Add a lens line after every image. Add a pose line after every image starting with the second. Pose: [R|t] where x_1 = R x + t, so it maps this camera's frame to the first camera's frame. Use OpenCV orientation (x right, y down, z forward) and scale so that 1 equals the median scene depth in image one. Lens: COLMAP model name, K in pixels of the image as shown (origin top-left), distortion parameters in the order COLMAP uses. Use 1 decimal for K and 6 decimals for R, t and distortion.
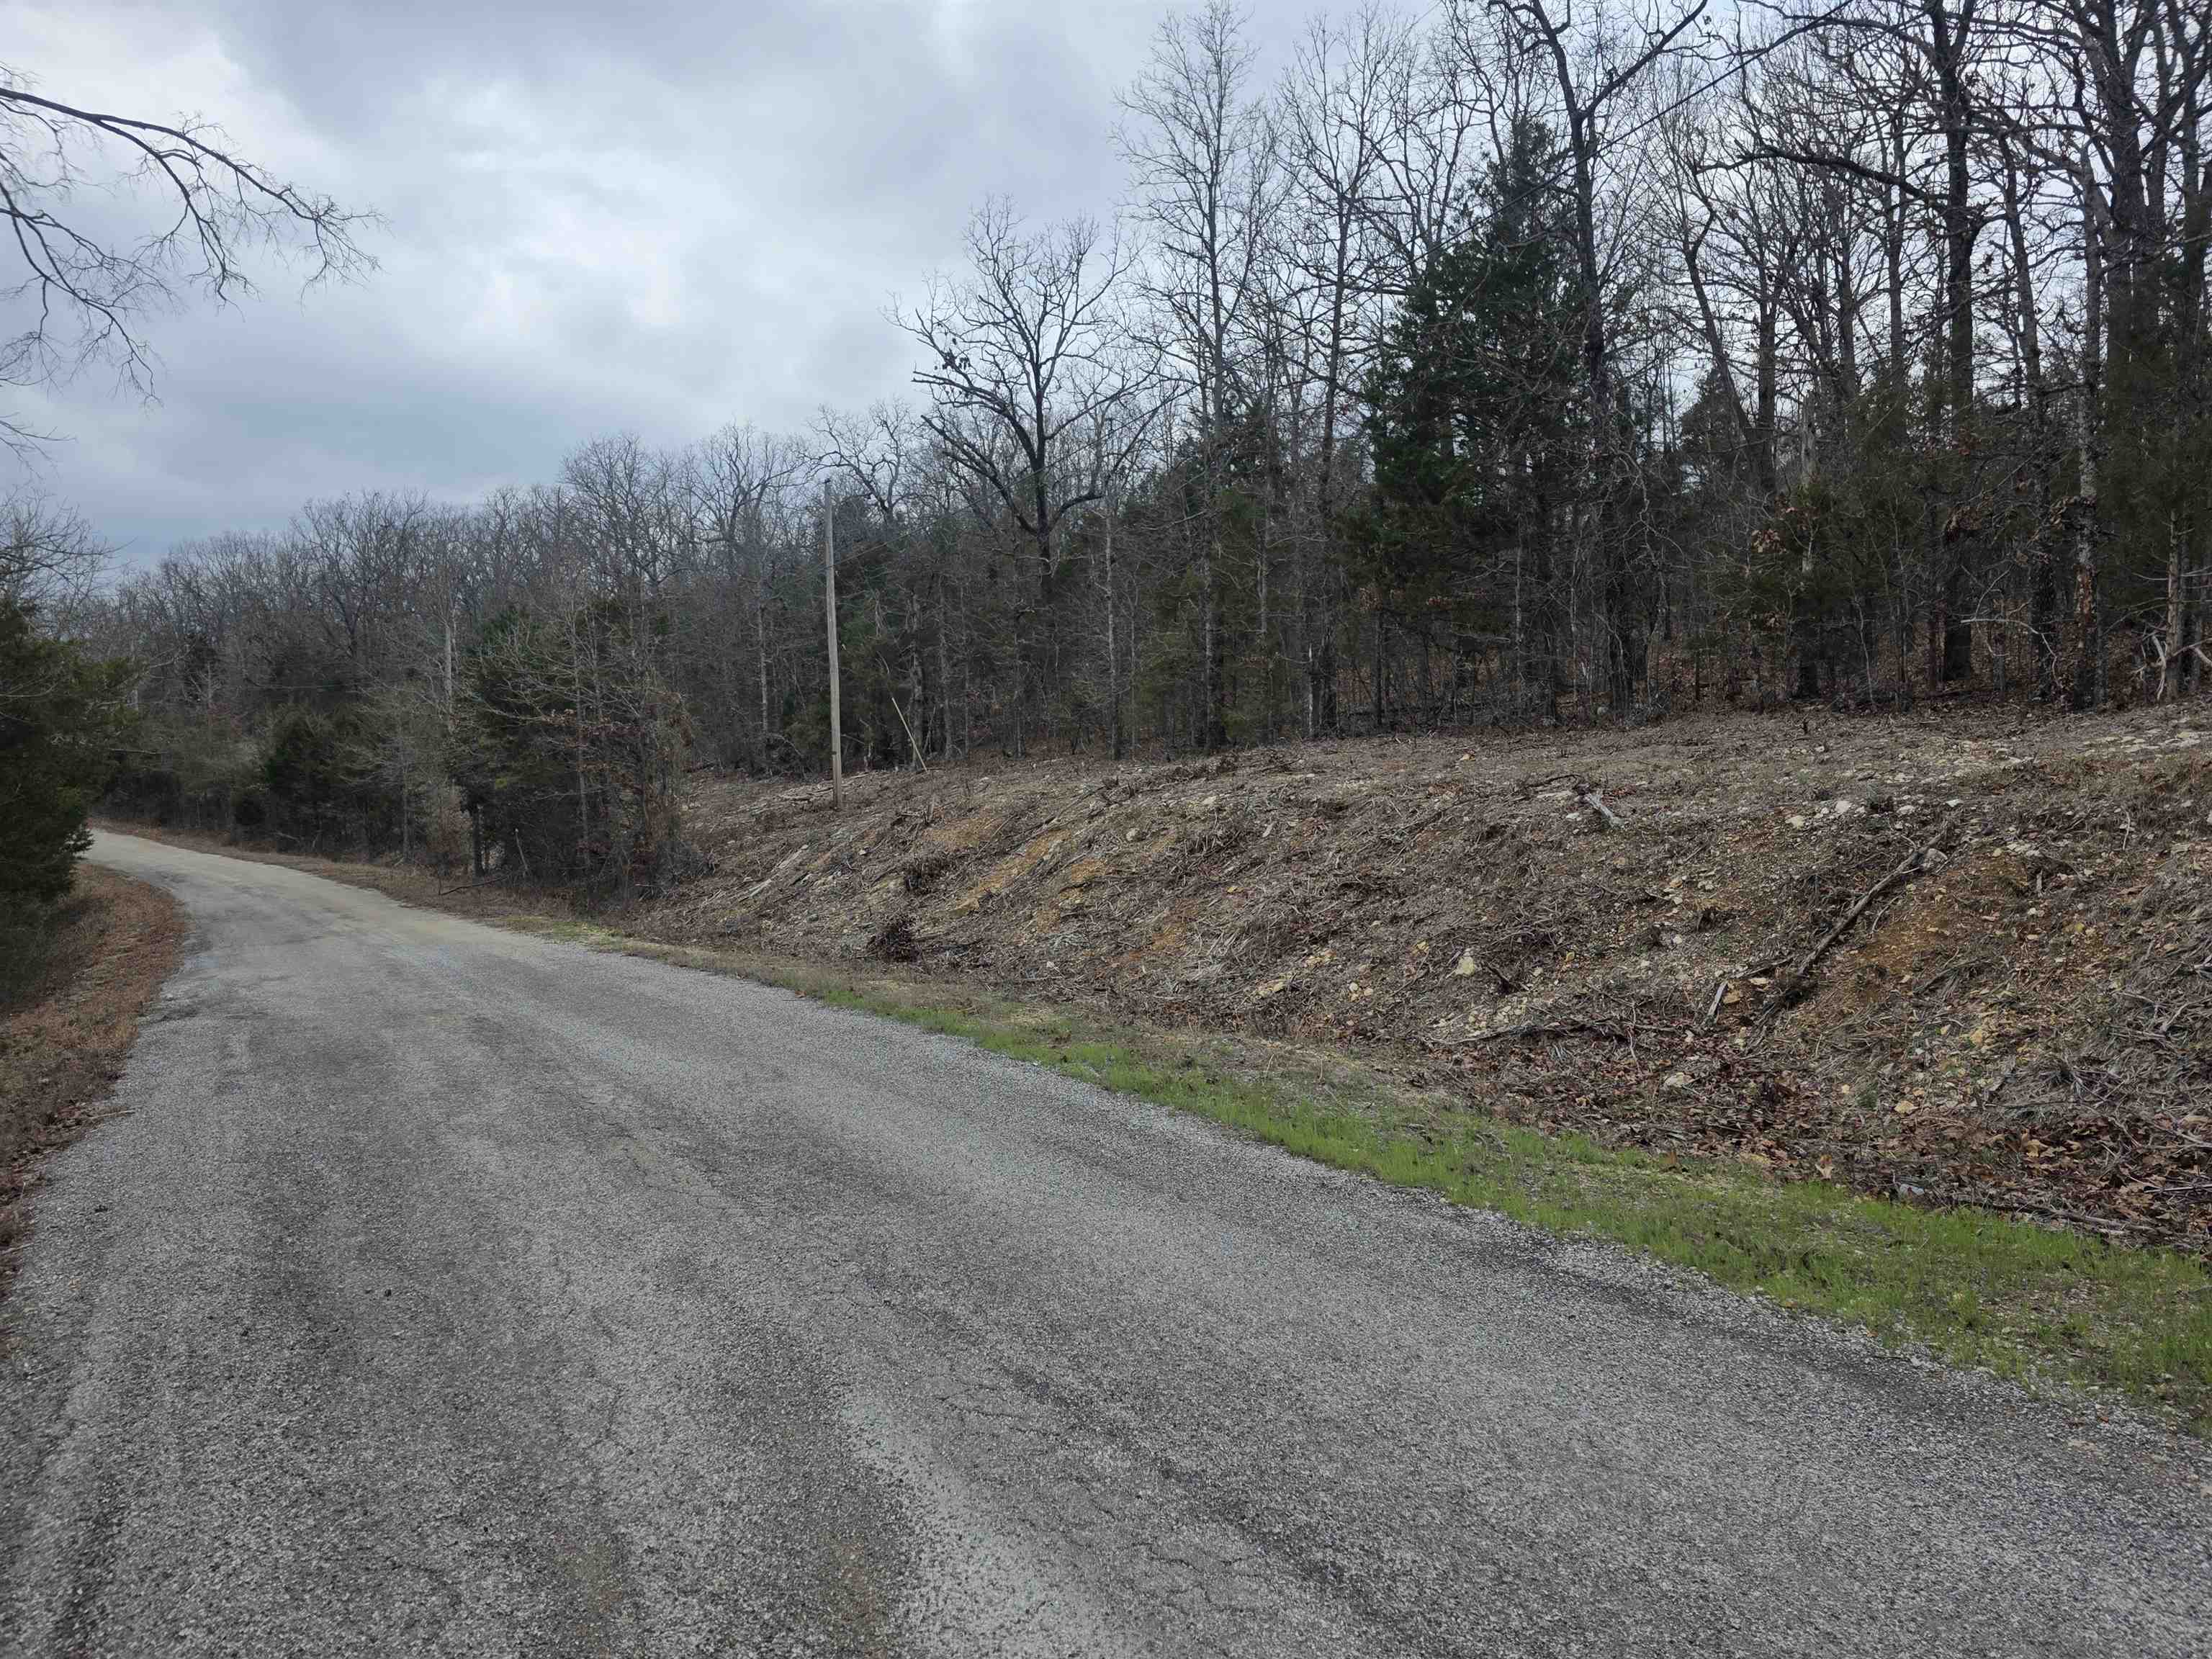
lens RADIAL K [[1464.3, 0, 1107.9], [0, 1464.3, 827.0], [0, 0, 1]] dist [0.057148, -0.056152]
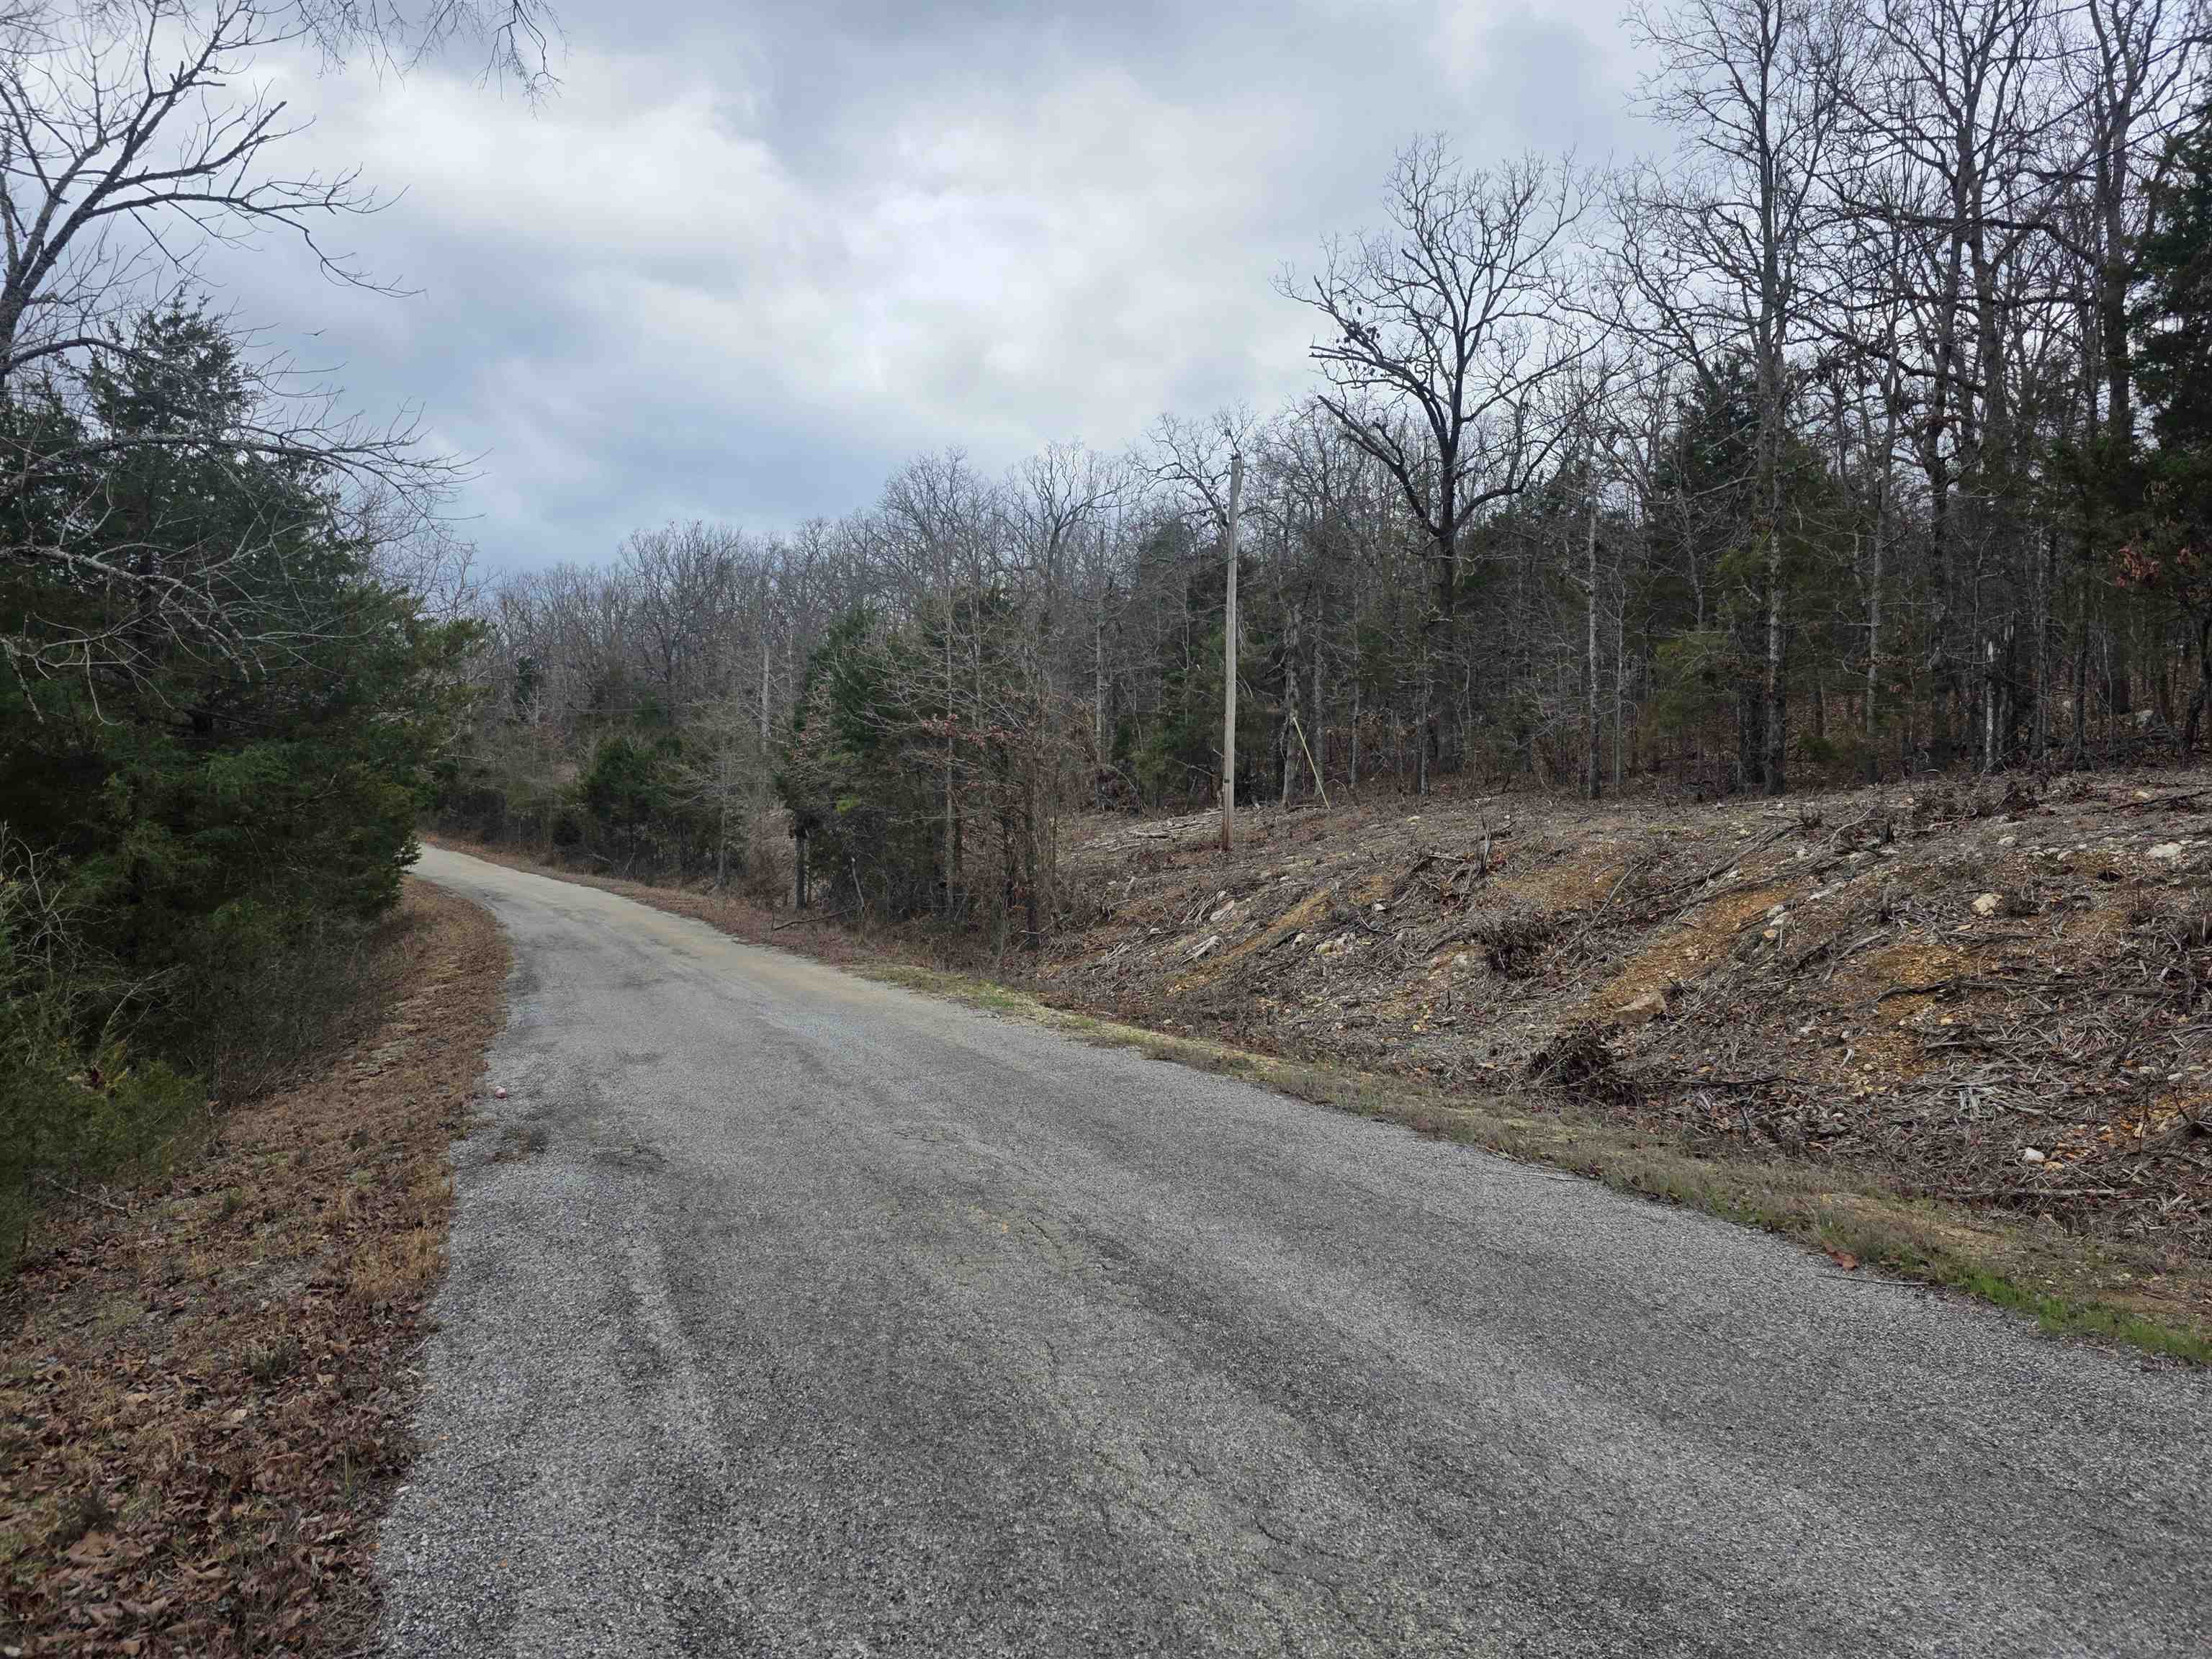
lens RADIAL K [[1471.9, 0, 1103.4], [0, 1471.9, 804.9], [0, 0, 1]] dist [0.059066, -0.055554]
pose [[0.984621, 0.032810, -0.171595, -0.196767], [-0.041142, 0.998129, -0.045230, 0.005978], [0.169790, 0.051594, 0.984129, 0.296116]]
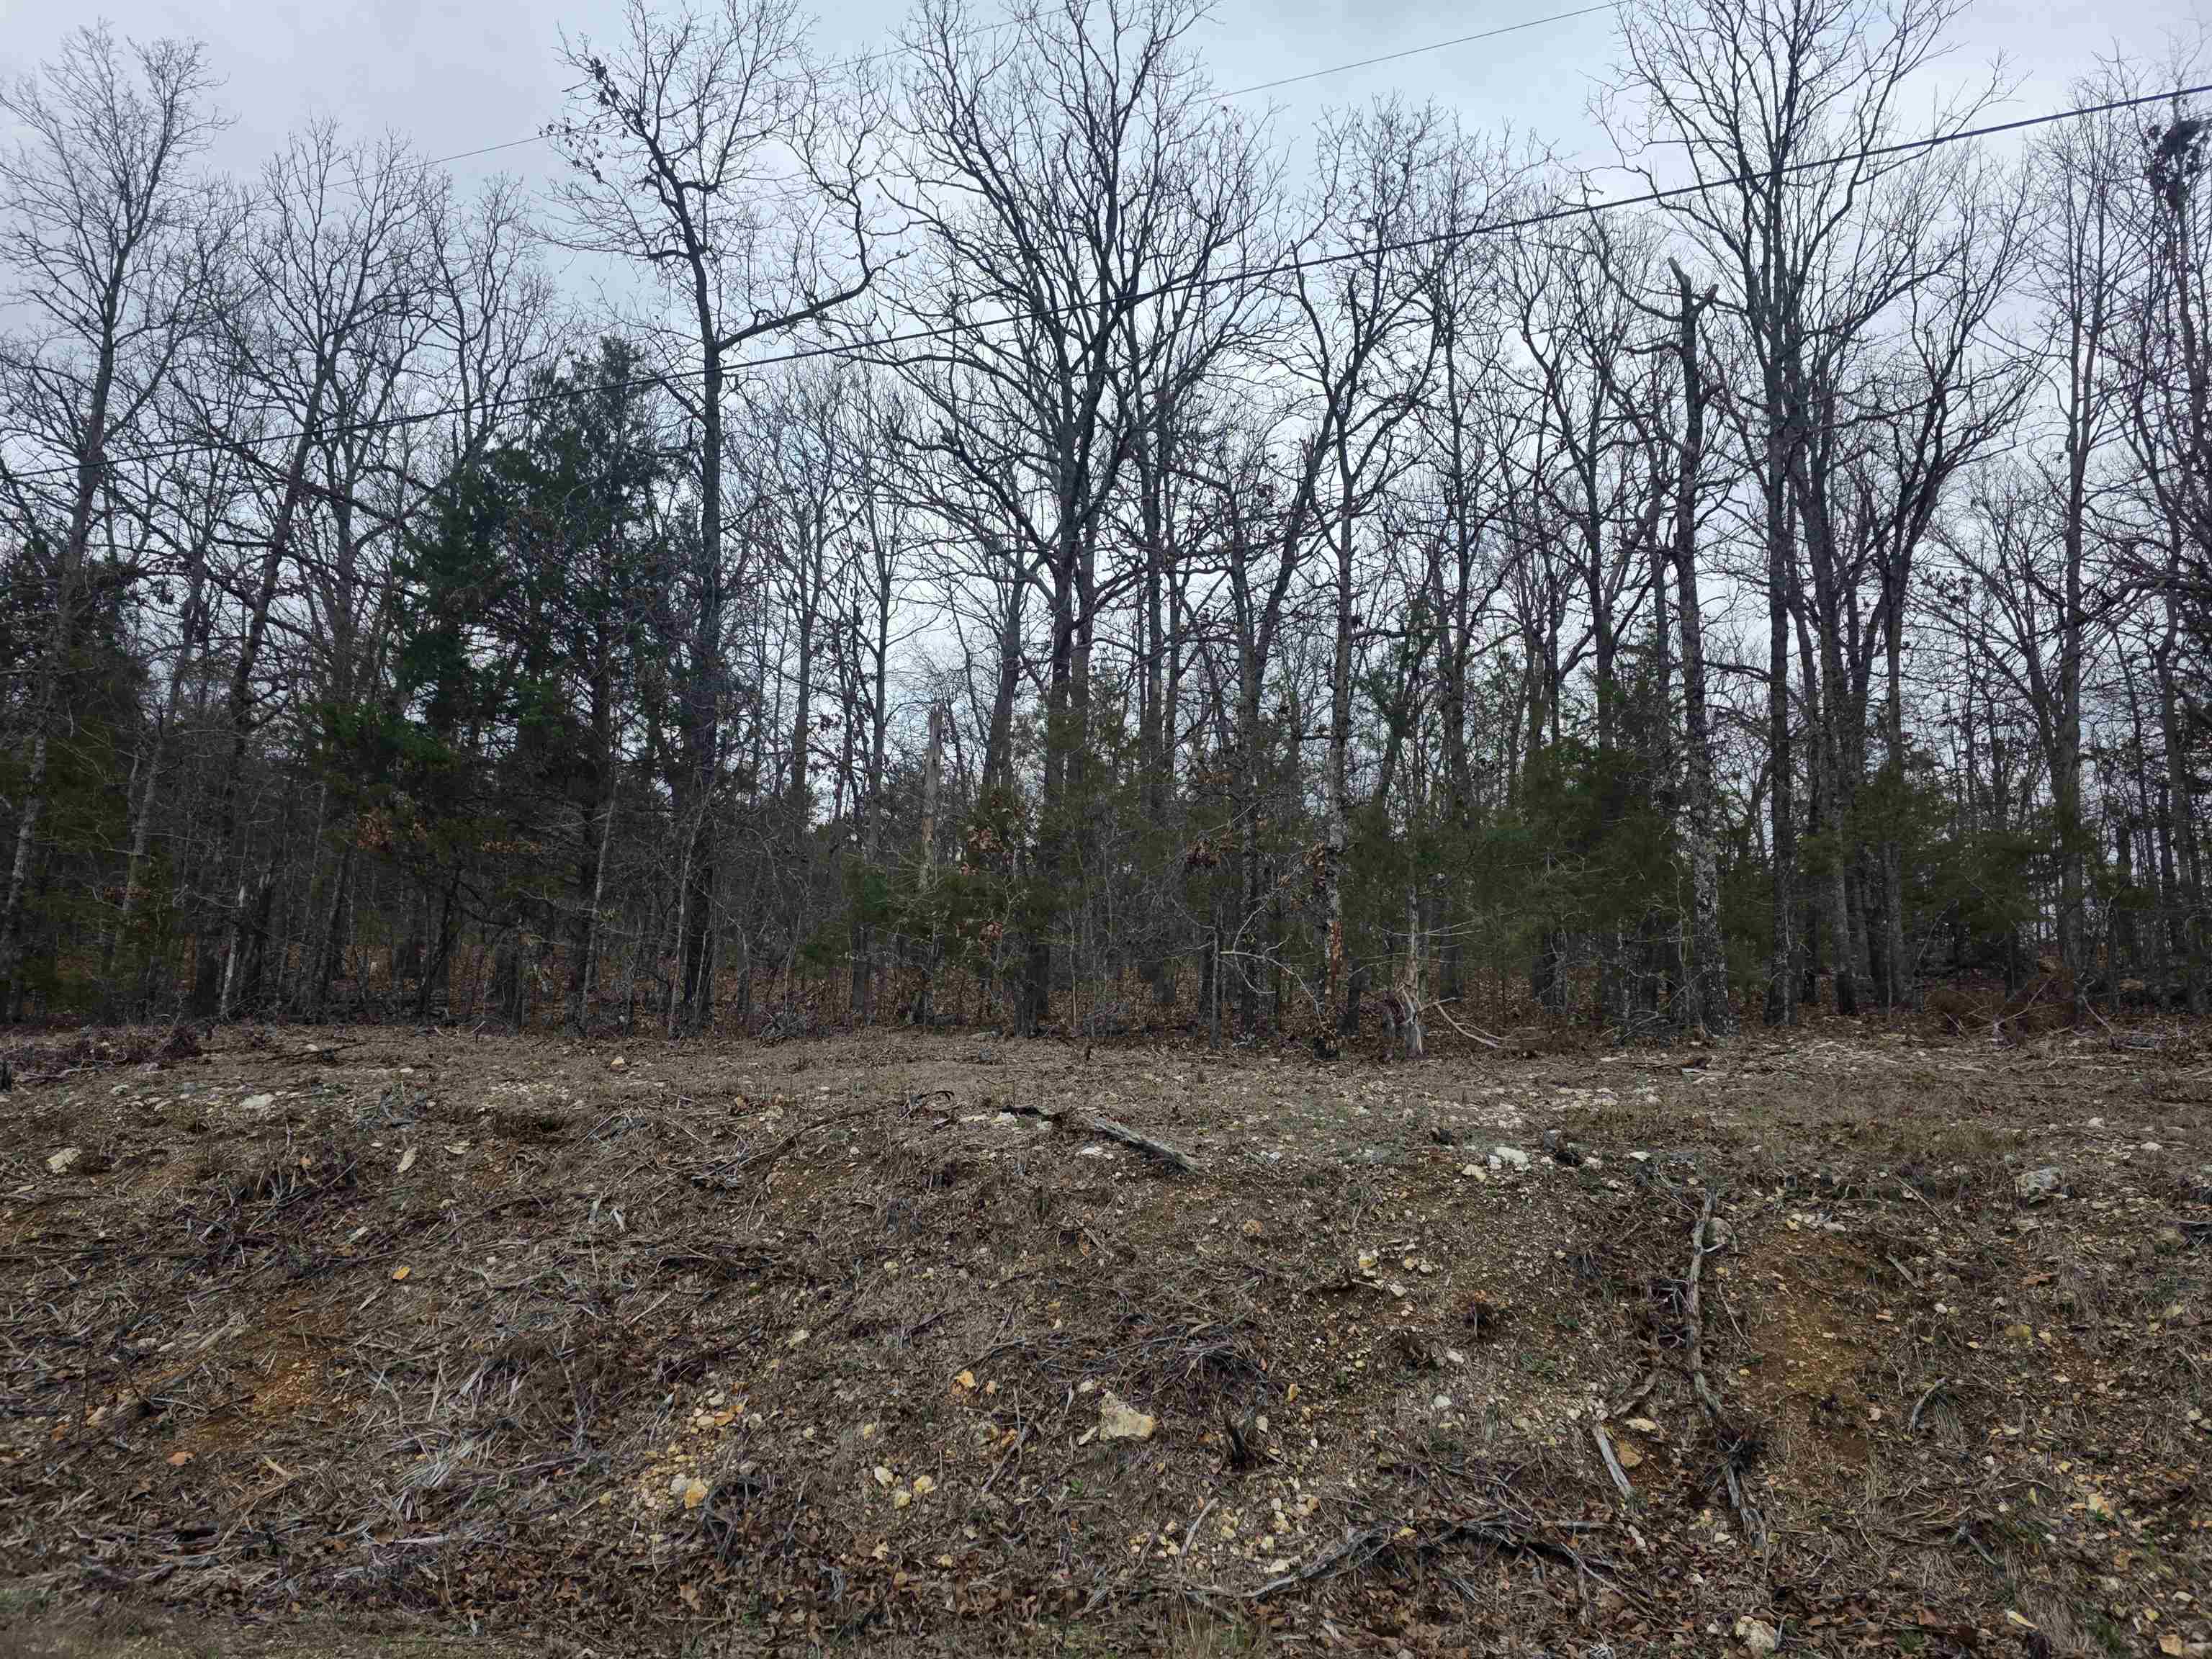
lens RADIAL K [[1484.7, 0, 1069.4], [0, 1484.7, 822.8], [0, 0, 1]] dist [0.071420, -0.062576]
pose [[0.692116, 0.190225, 0.696268, -0.116288], [-0.029432, 0.971282, -0.236104, 0.004441], [-0.721186, 0.142919, 0.677839, 0.306285]]
